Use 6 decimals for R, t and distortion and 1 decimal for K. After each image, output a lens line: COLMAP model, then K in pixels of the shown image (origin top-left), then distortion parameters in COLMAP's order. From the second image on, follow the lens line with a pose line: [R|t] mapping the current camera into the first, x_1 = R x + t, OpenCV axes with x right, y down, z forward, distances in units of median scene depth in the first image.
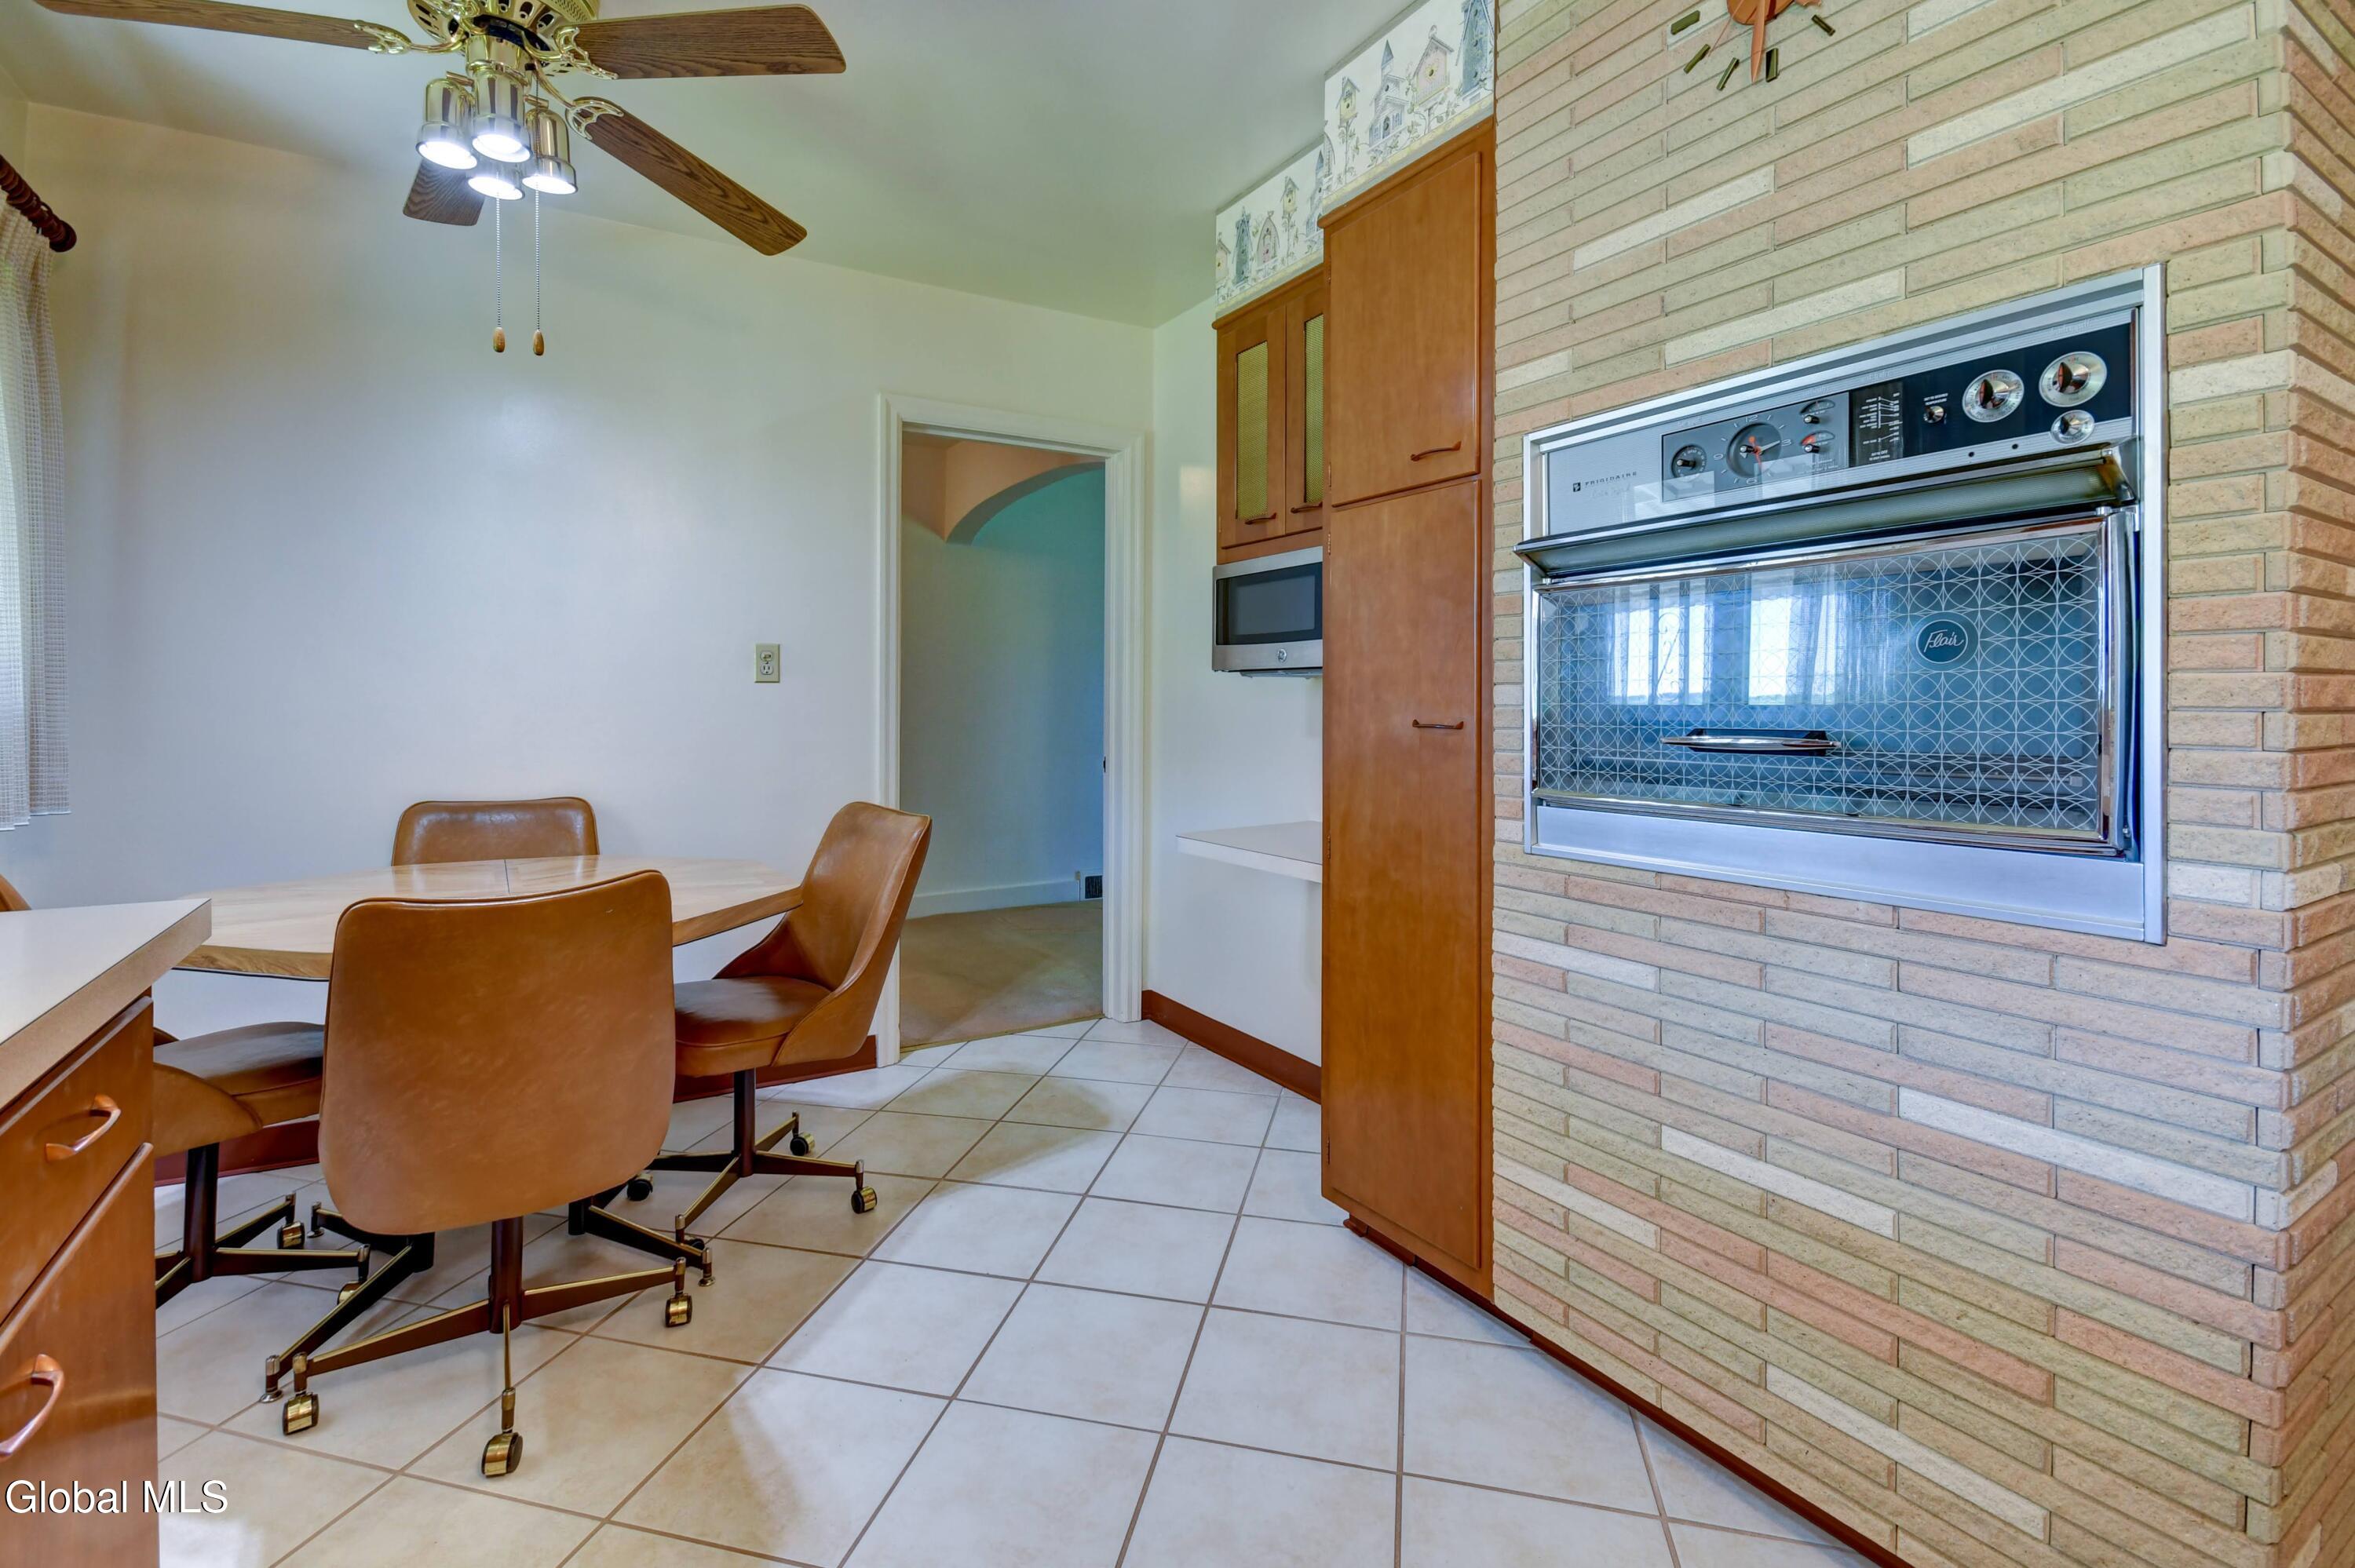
lens RADIAL K [[1080.2, 0, 1119.0], [0, 1080.2, 711.7], [0, 0, 1]] dist [0.020615, -0.007938]
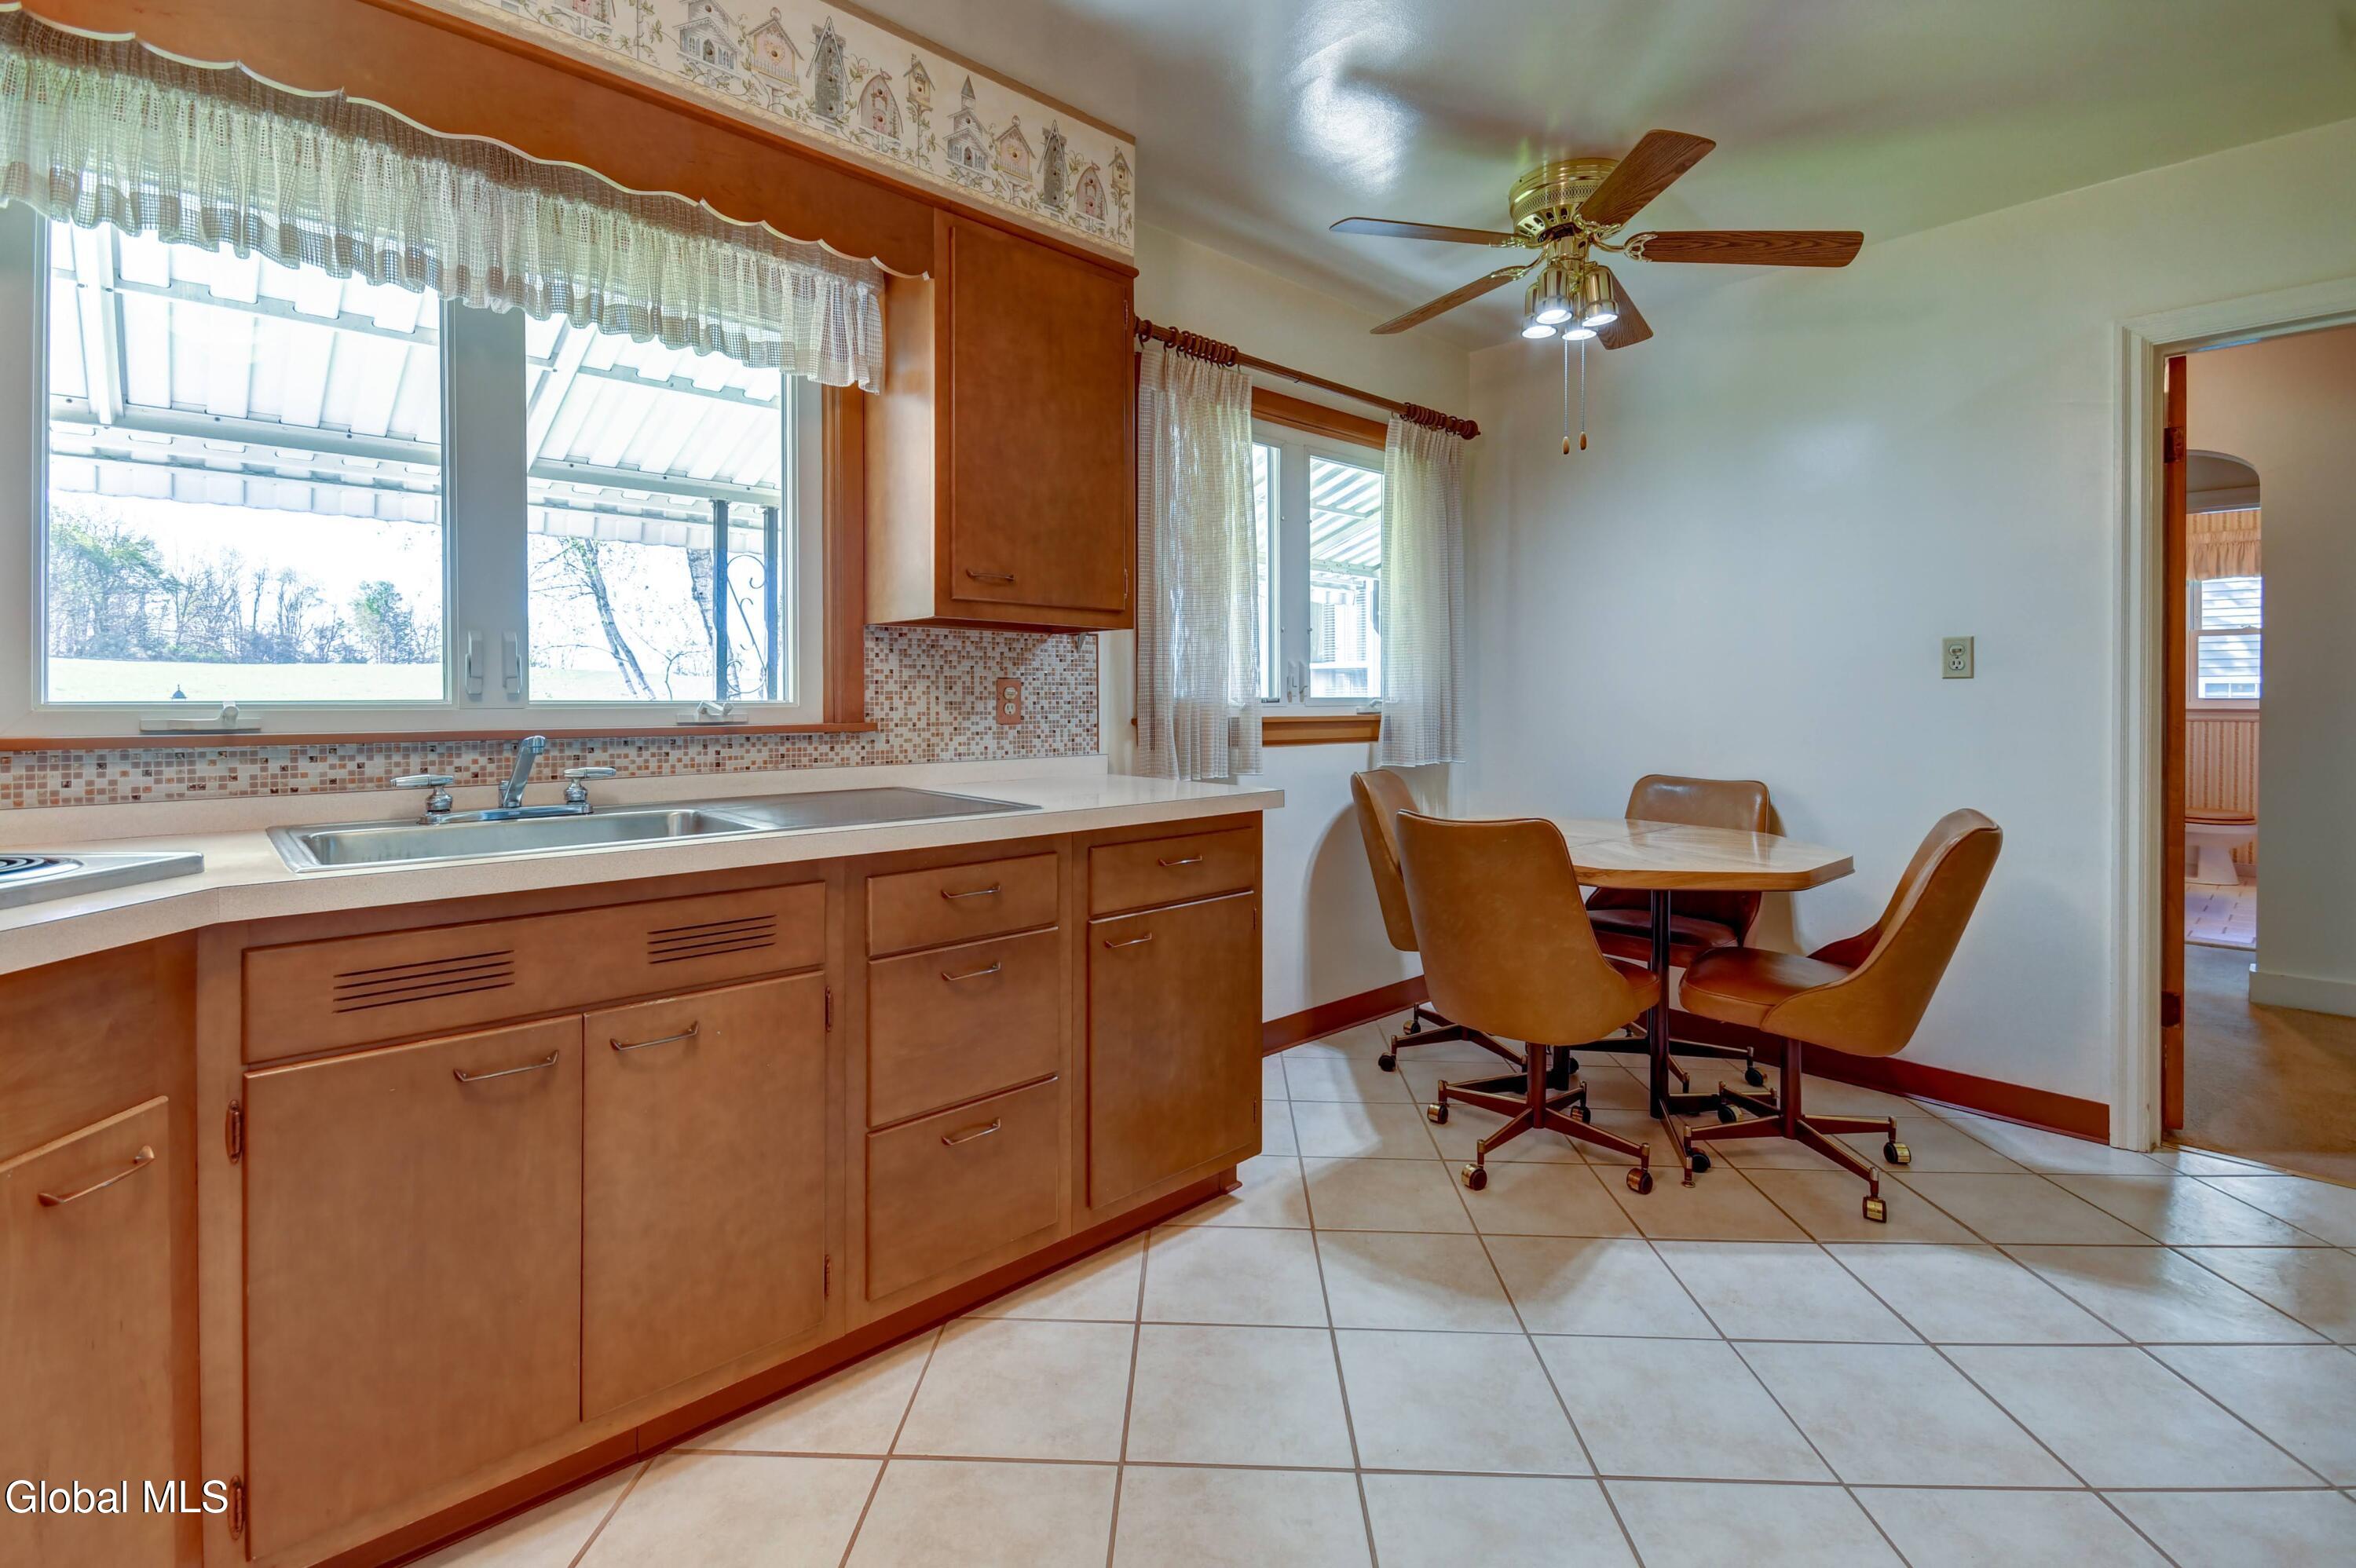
lens RADIAL K [[1080.7, 0, 1095.6], [0, 1080.7, 693.8], [0, 0, 1]] dist [0.020615, -0.007938]
pose [[0.160854, 0.002187, -0.986976, 0.633684], [-0.010381, 0.999946, 0.000524, -0.008160], [0.986924, 0.010161, 0.160868, 0.146238]]
